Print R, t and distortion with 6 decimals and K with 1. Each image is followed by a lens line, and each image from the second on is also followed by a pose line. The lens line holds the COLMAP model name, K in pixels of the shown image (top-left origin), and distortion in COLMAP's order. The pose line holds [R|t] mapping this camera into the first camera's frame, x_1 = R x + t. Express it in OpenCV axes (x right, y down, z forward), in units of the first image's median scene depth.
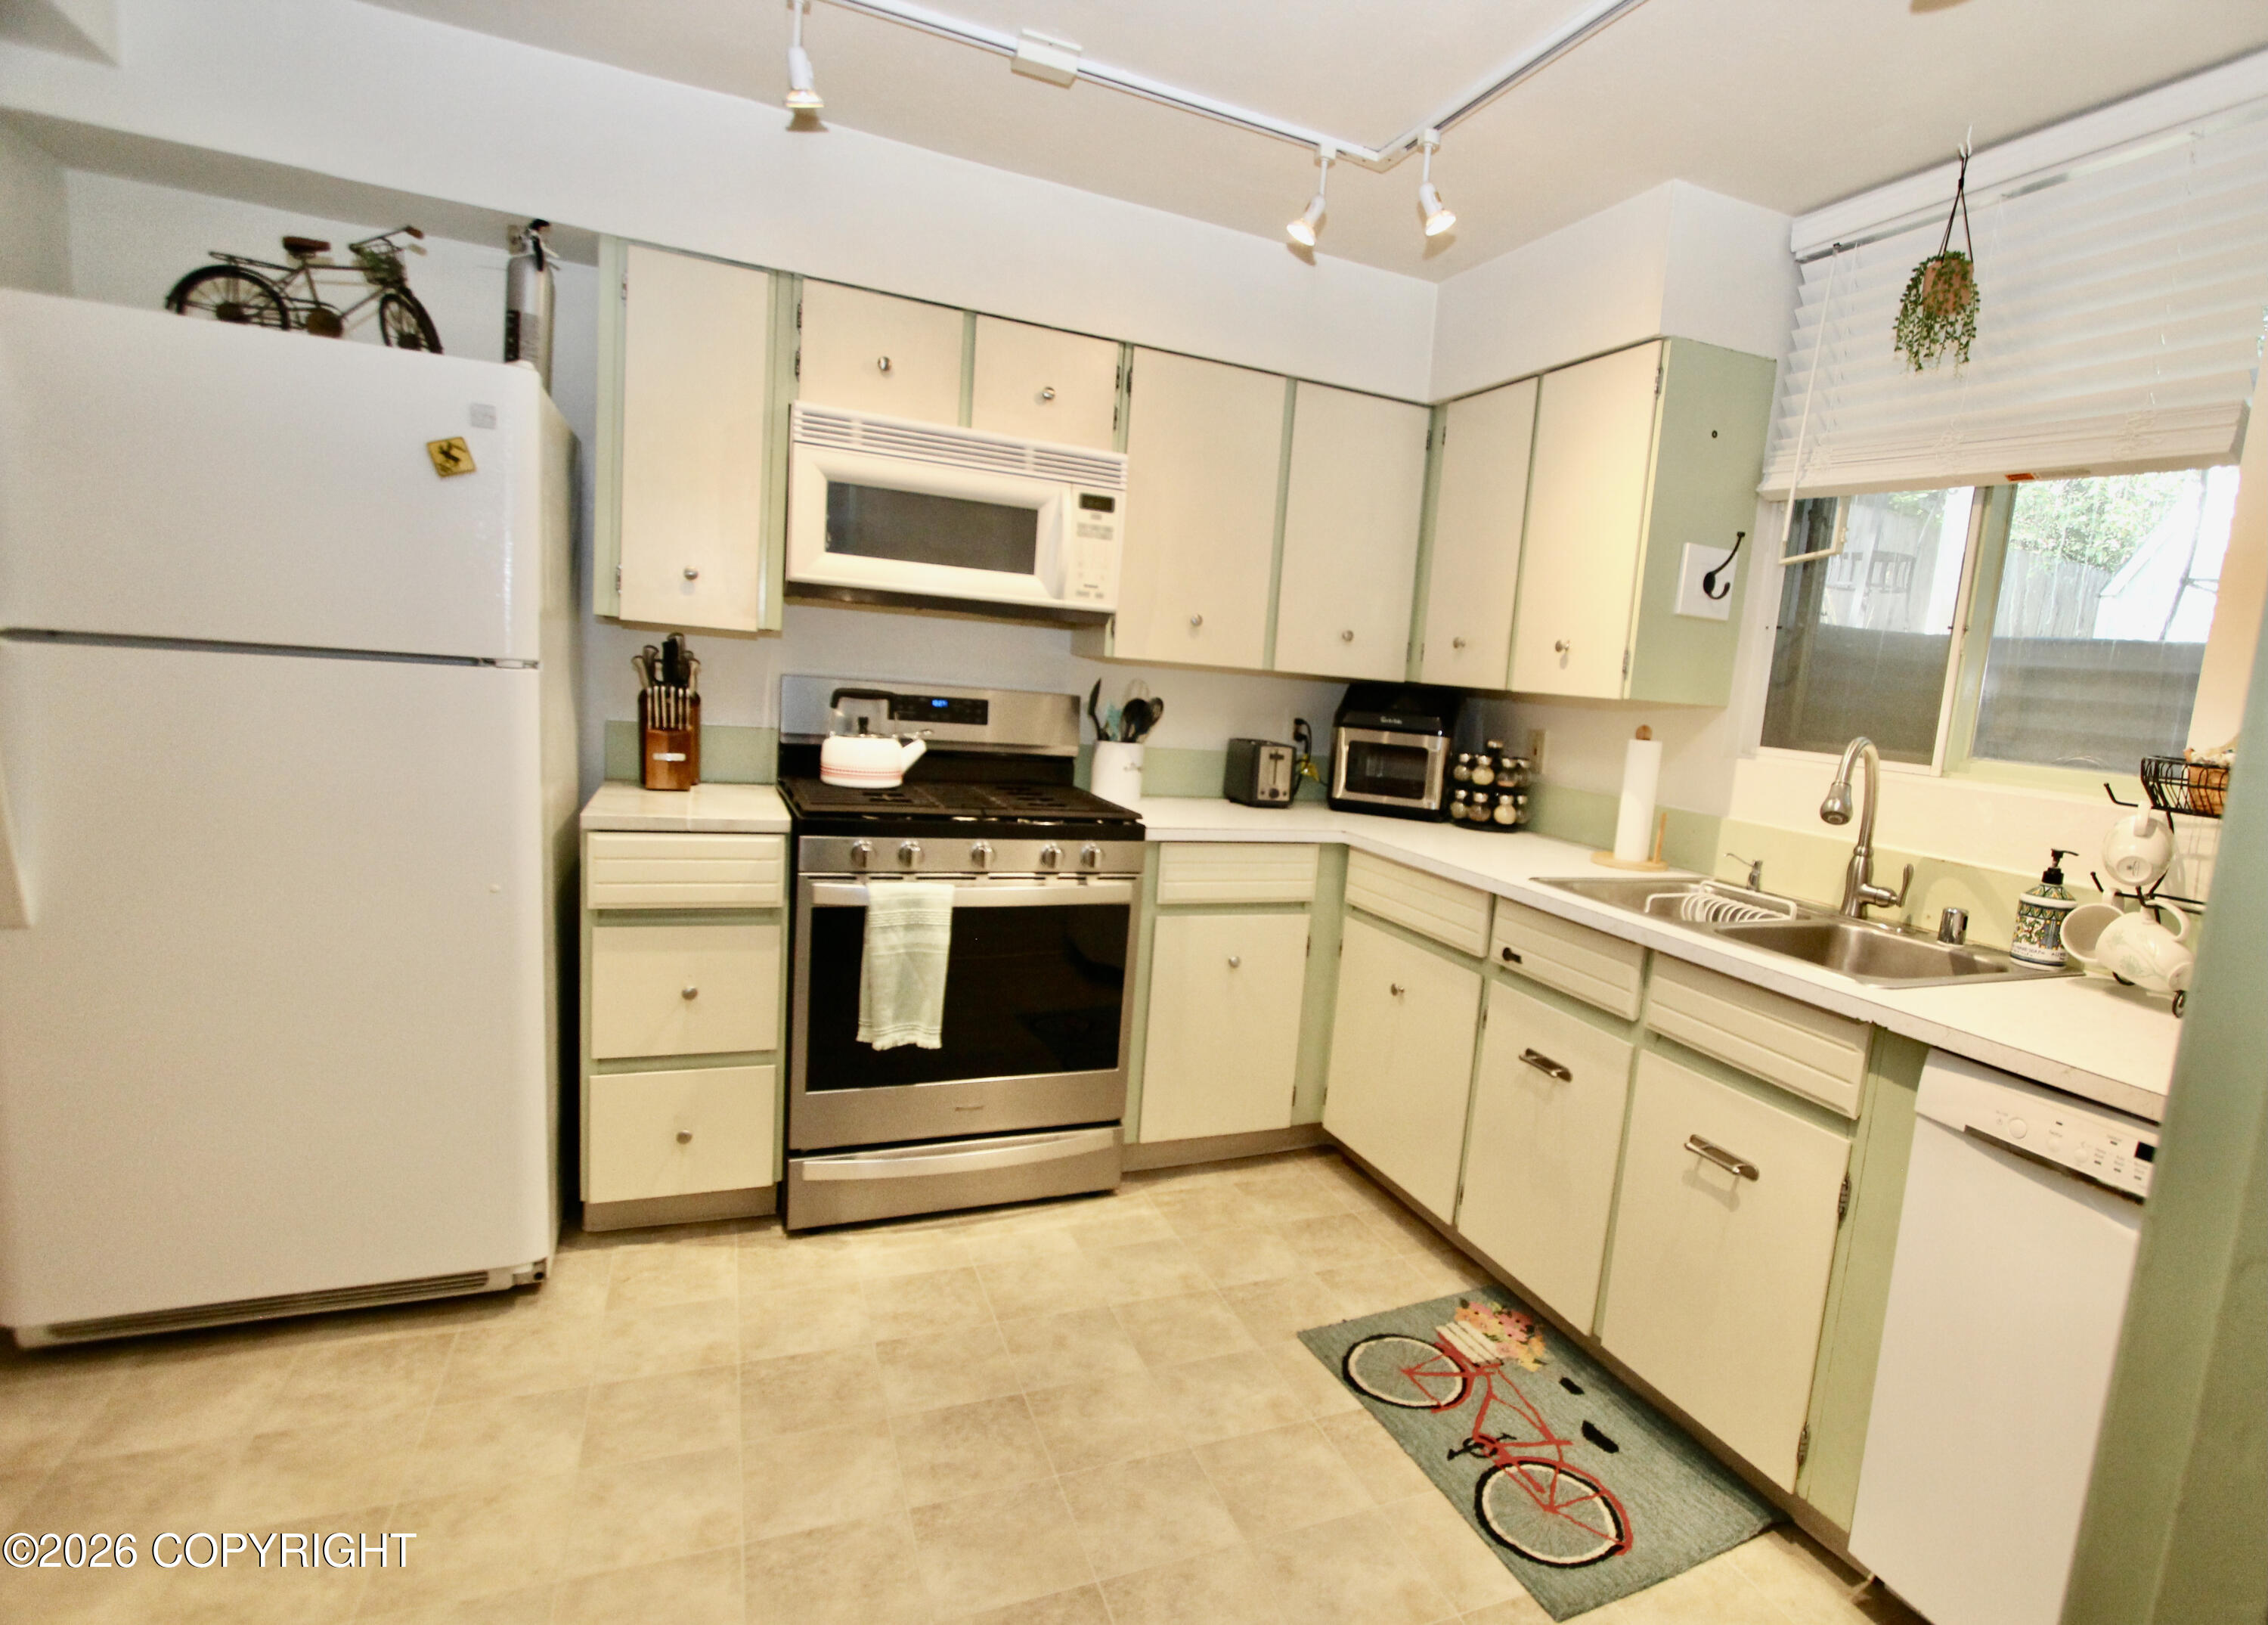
lens RADIAL K [[1168.3, 0, 1136.0], [0, 1168.3, 824.2], [0, 0, 1]] dist [-0.009638, -0.000834]
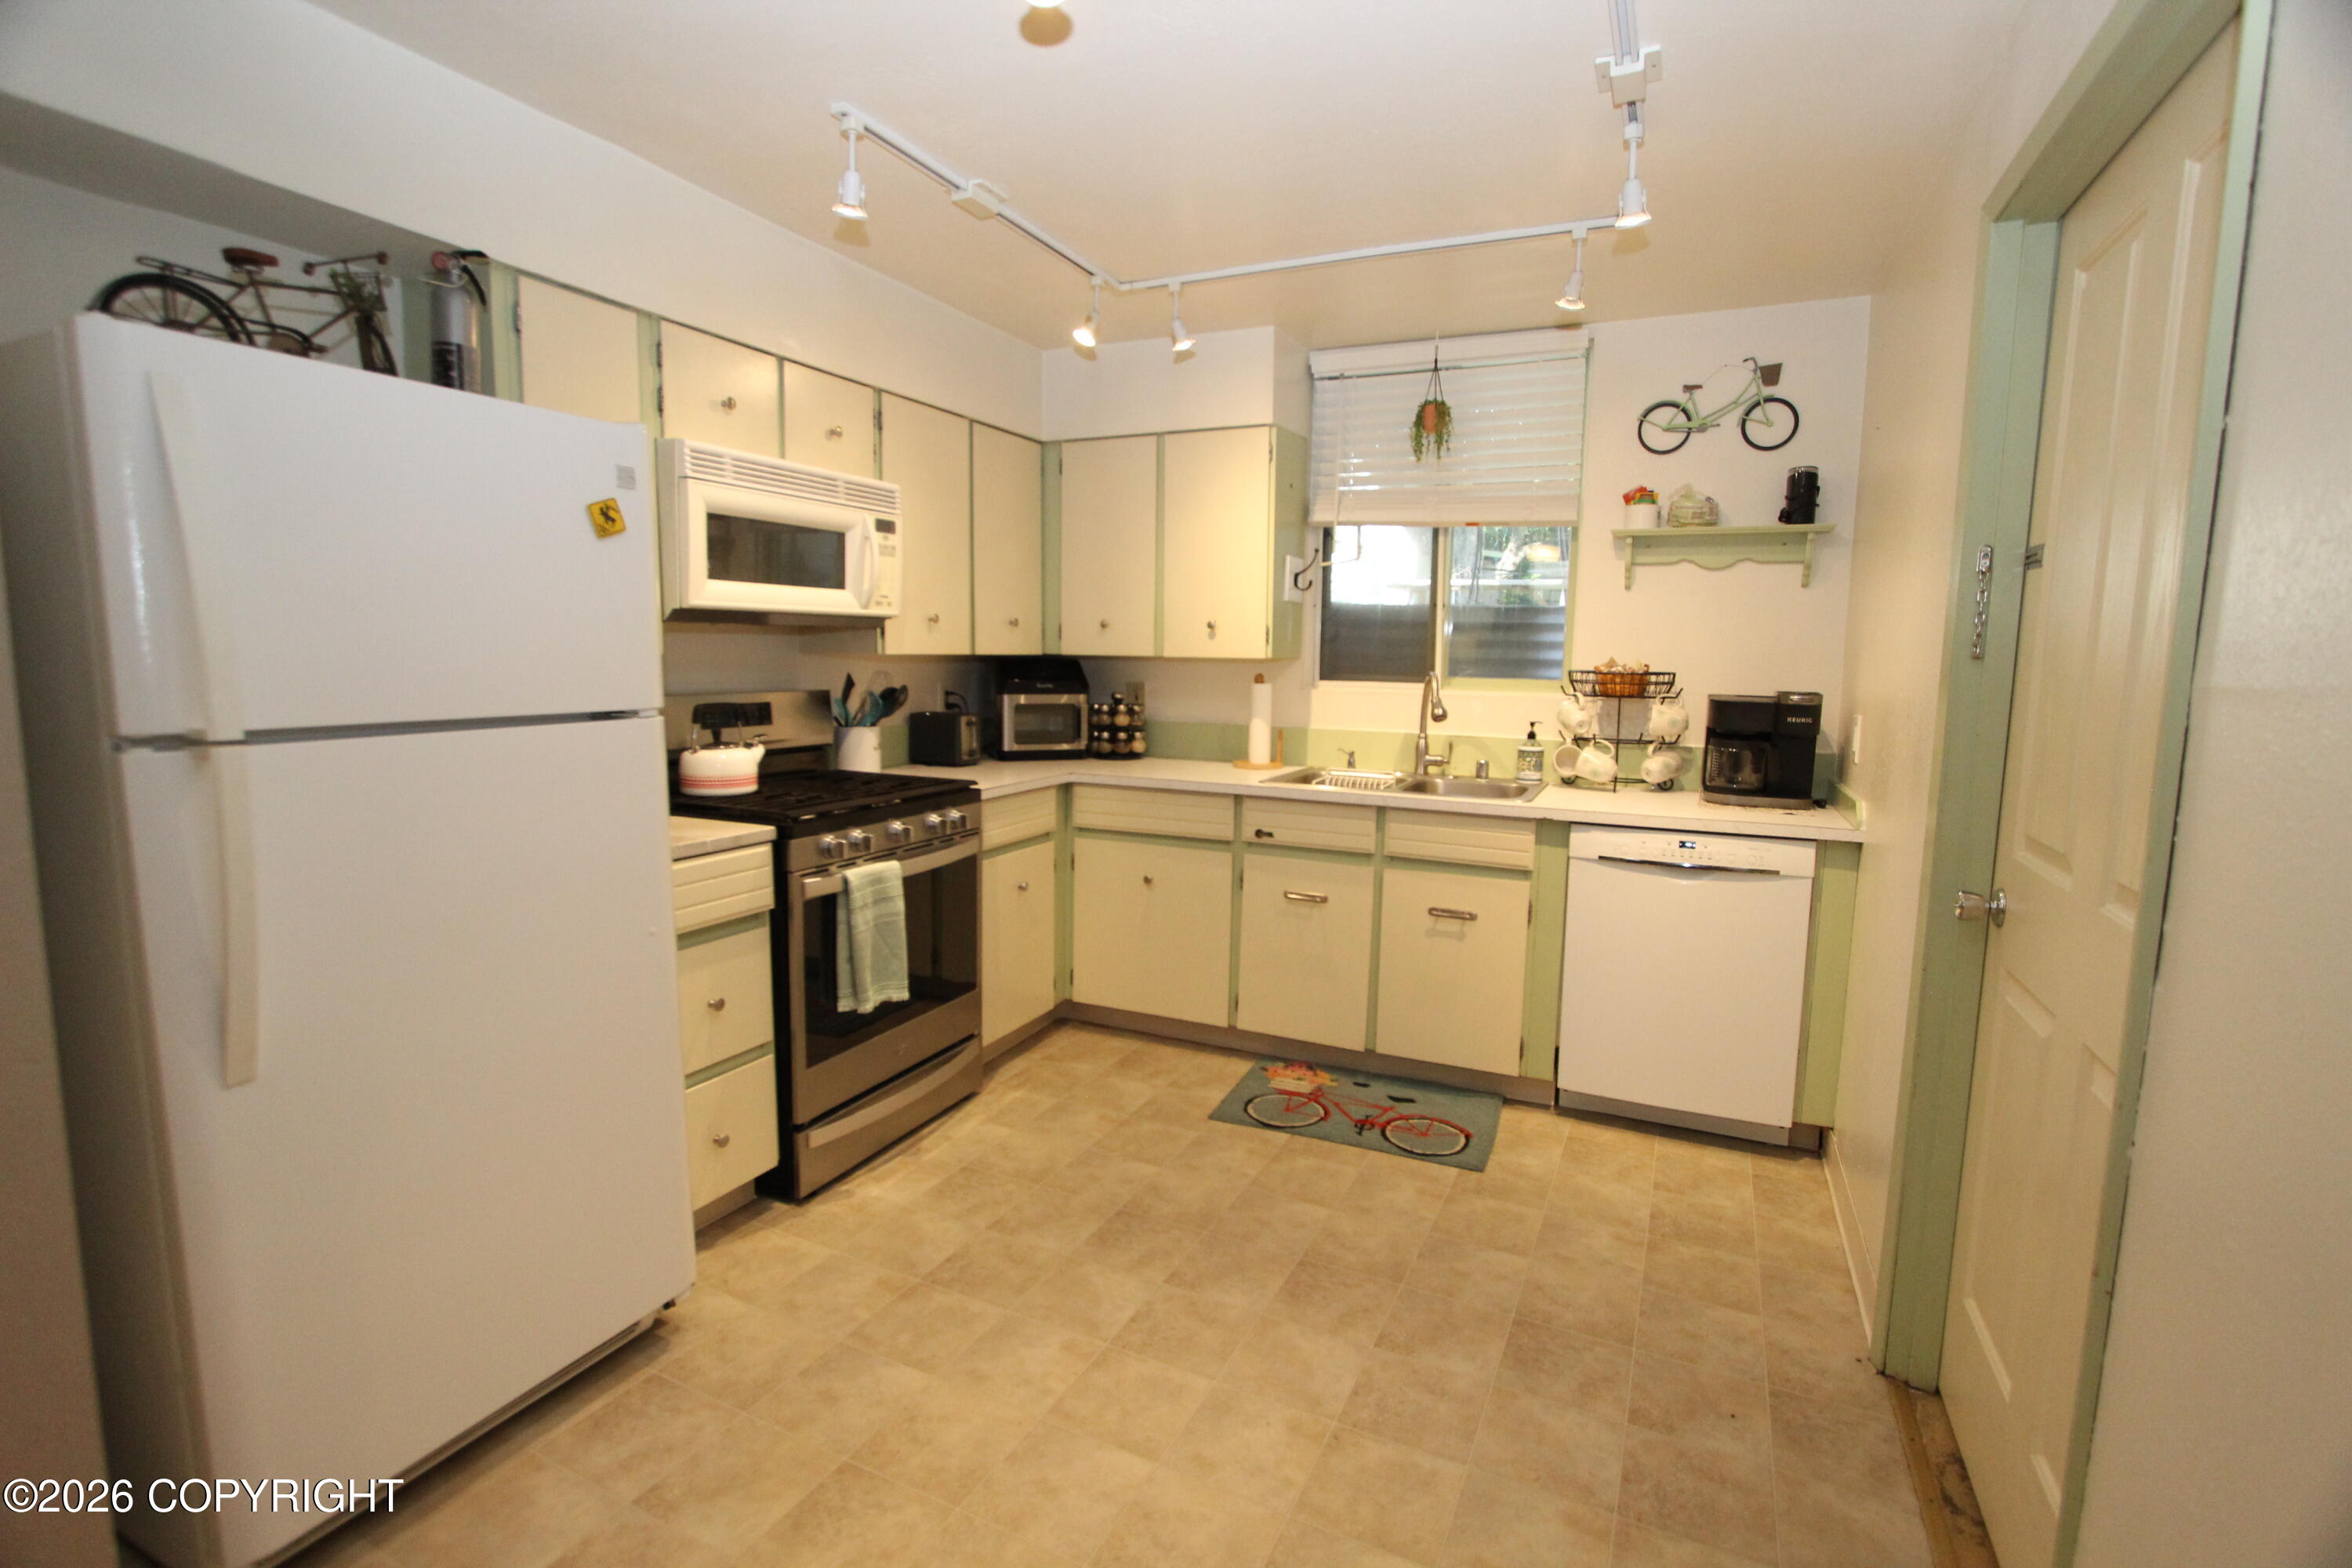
lens RADIAL K [[1082.2, 0, 1174.2], [0, 1082.2, 776.3], [0, 0, 1]] dist [-0.011756, 0.001014]
pose [[0.772243, -0.144111, 0.618767, -0.620846], [0.136960, 0.988796, 0.059359, -0.059817], [-0.620389, 0.038907, 0.783329, -0.030930]]
